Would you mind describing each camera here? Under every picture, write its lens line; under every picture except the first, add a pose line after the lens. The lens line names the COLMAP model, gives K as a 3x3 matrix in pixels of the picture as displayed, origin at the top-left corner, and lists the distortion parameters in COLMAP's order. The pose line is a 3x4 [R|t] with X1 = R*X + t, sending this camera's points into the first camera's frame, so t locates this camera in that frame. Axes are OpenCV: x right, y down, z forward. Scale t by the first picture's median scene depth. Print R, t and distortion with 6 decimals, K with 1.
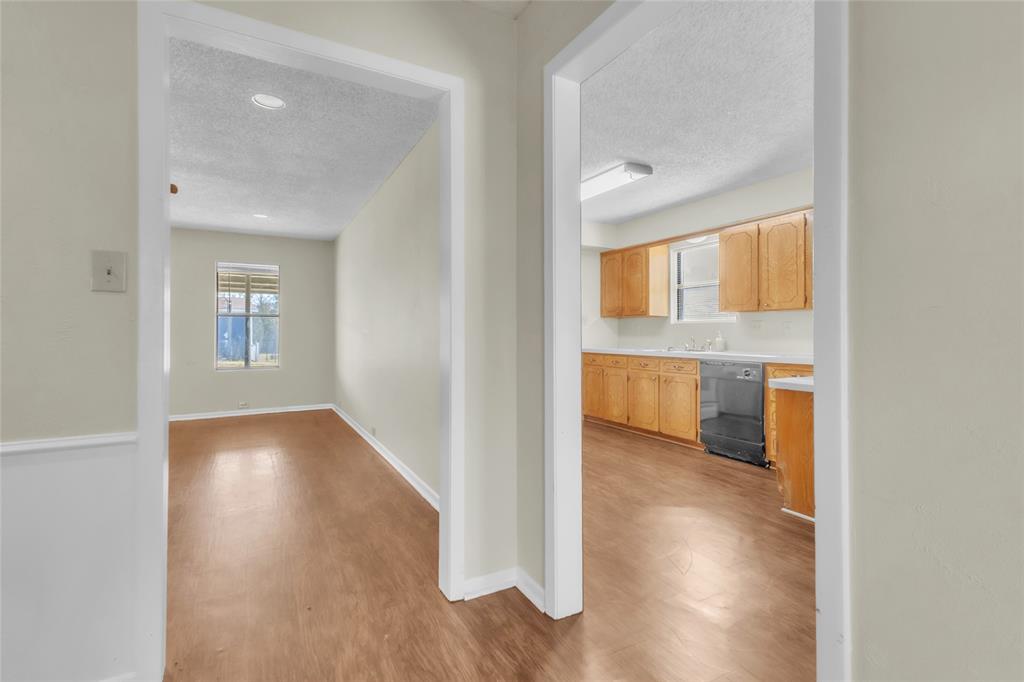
lens RADIAL K [[462.2, 0, 516.6], [0, 462.2, 337.3], [0, 0, 1]] dist [0.011035, -0.000866]
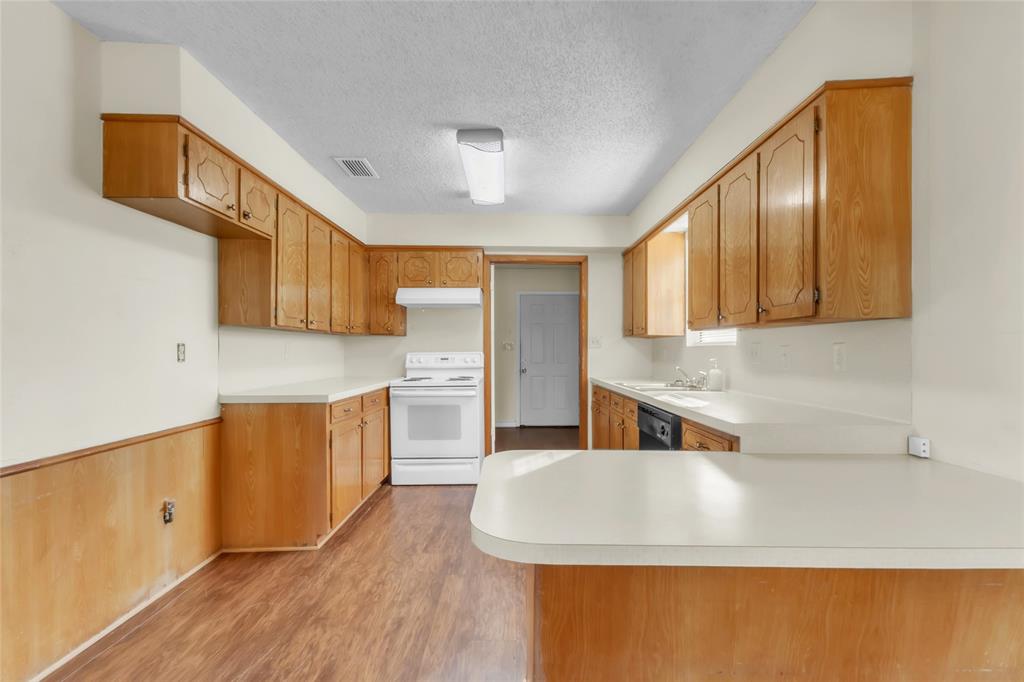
lens RADIAL K [[462.2, 0, 509.4], [0, 462.2, 351.3], [0, 0, 1]] dist [0.011035, -0.000866]
pose [[0.863605, -0.004498, -0.504148, 0.526015], [-0.003145, 0.999893, -0.014308, -0.013029], [0.504158, 0.013942, 0.863499, 0.319138]]
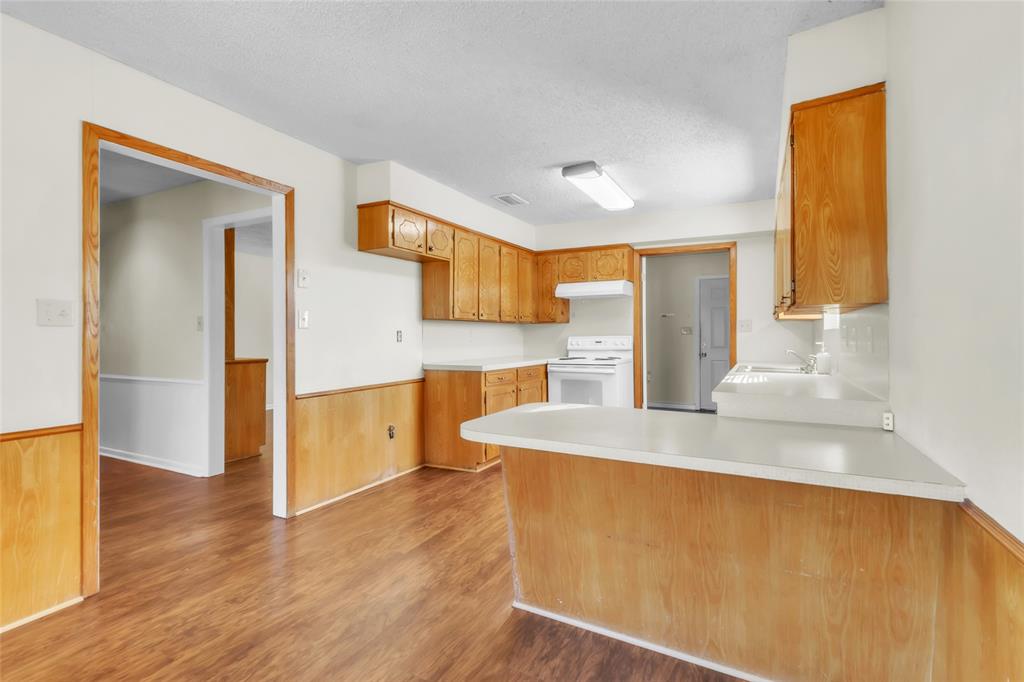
lens RADIAL K [[462.2, 0, 515.0], [0, 462.2, 334.3], [0, 0, 1]] dist [0.011035, -0.000866]
pose [[0.527978, -0.008877, -0.849212, 0.777834], [-0.007808, 0.999852, -0.015306, -0.010225], [0.849222, 0.014712, 0.527830, 0.315960]]
